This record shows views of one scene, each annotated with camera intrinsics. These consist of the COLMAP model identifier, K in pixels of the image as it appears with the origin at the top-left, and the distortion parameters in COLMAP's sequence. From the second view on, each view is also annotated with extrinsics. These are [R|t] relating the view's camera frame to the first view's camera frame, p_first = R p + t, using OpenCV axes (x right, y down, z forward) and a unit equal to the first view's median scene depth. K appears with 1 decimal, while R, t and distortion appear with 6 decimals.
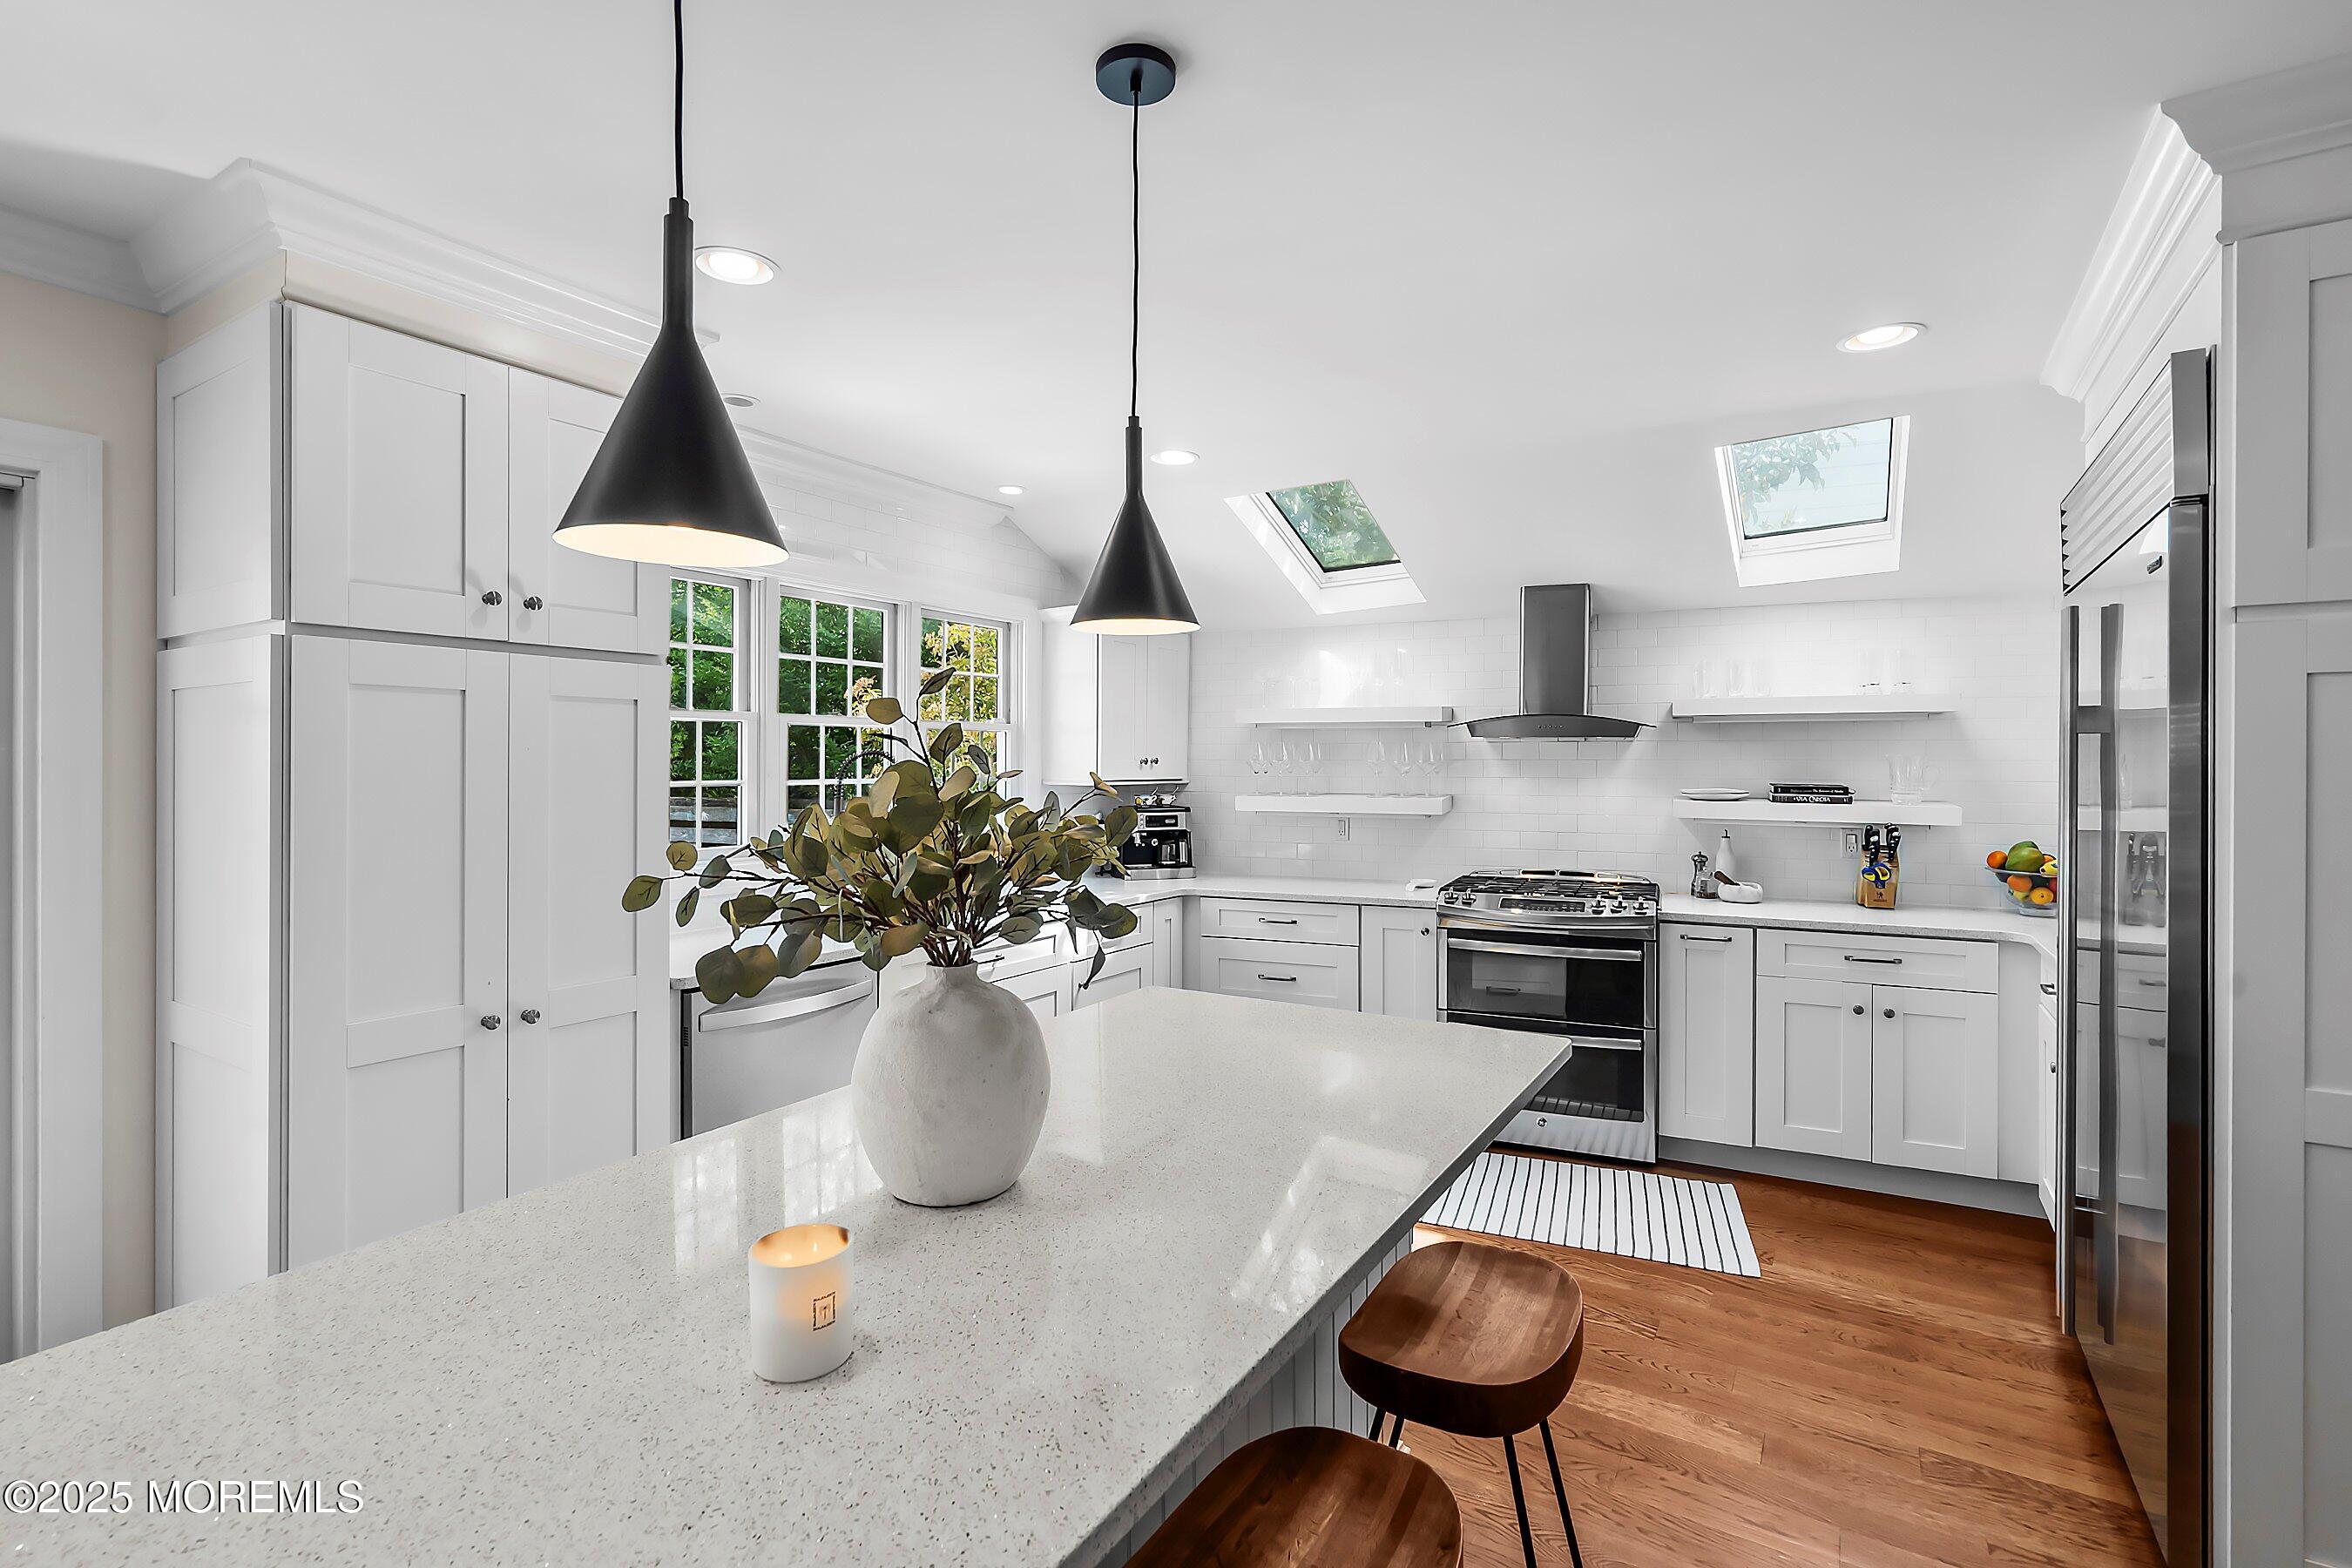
lens RADIAL K [[1085.1, 0, 1173.1], [0, 1085.1, 759.2], [0, 0, 1]] dist [0.000860, 0.000088]
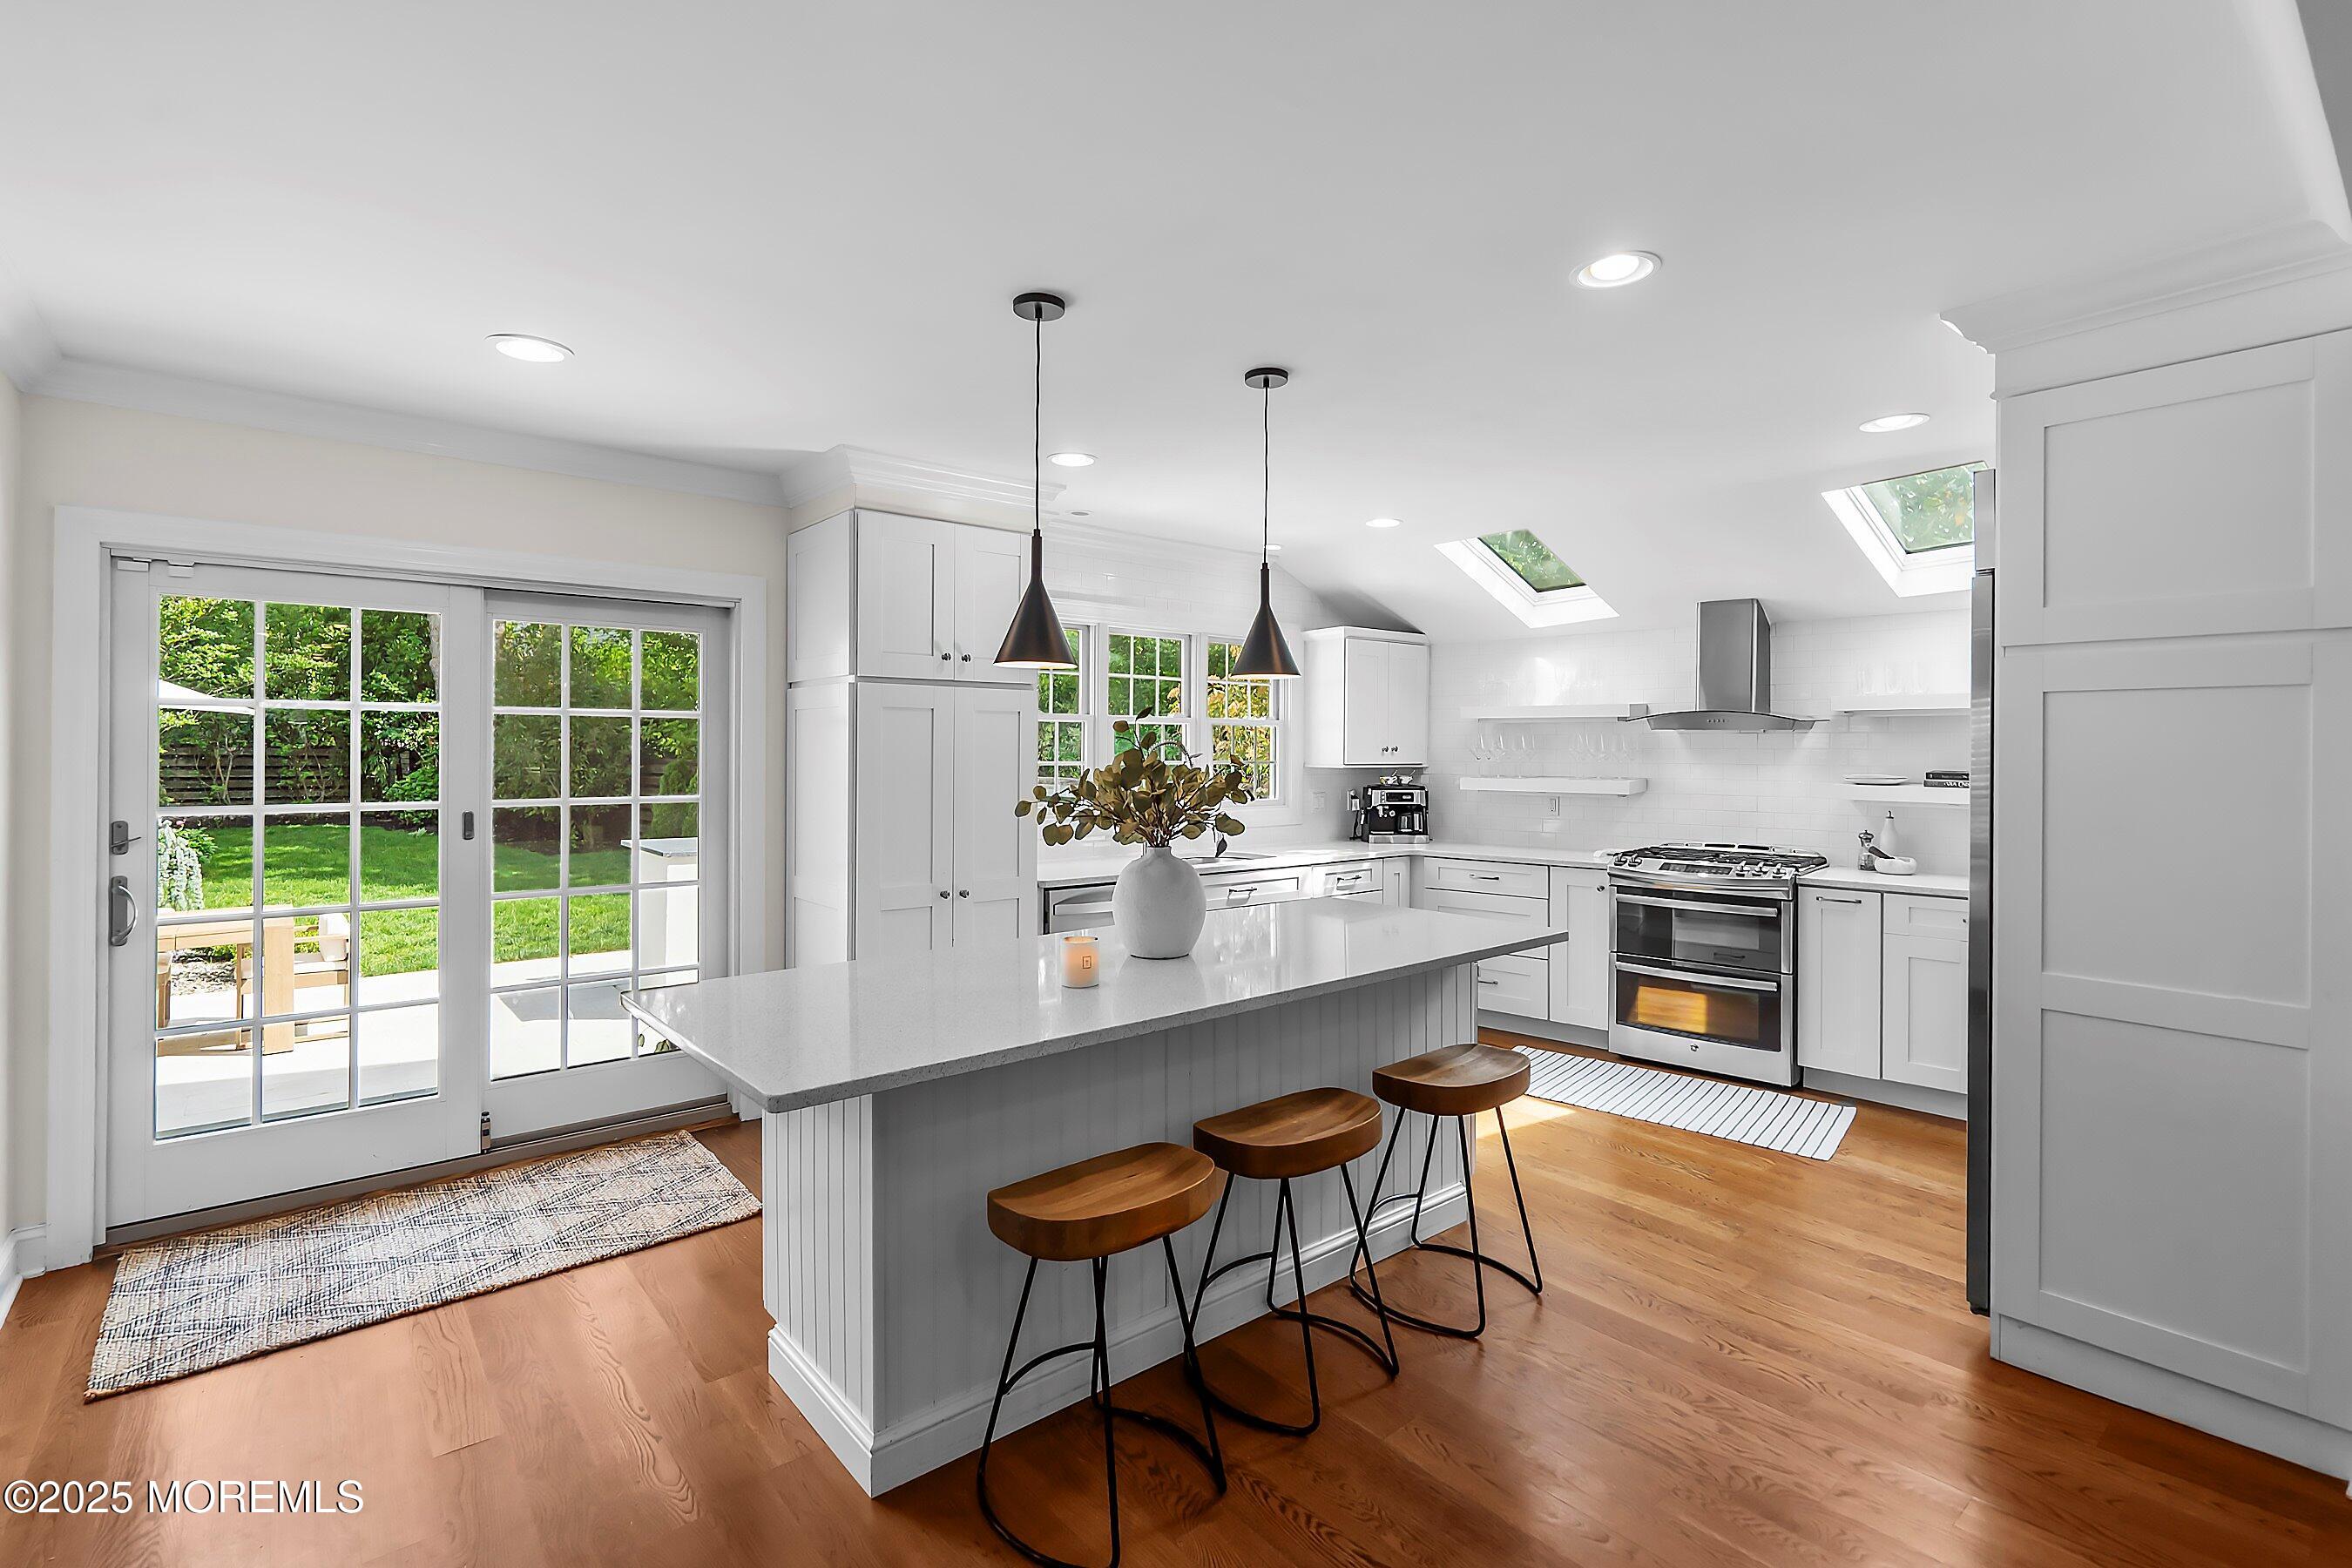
lens RADIAL K [[1089.5, 0, 1181.9], [0, 1089.5, 744.0], [0, 0, 1]] dist [0.010281, 0.000192]
pose [[0.952767, 0.001242, -0.303701, 0.162737], [-0.001964, 0.999996, -0.002073, -0.001123], [0.303697, 0.002572, 0.952765, -0.335398]]
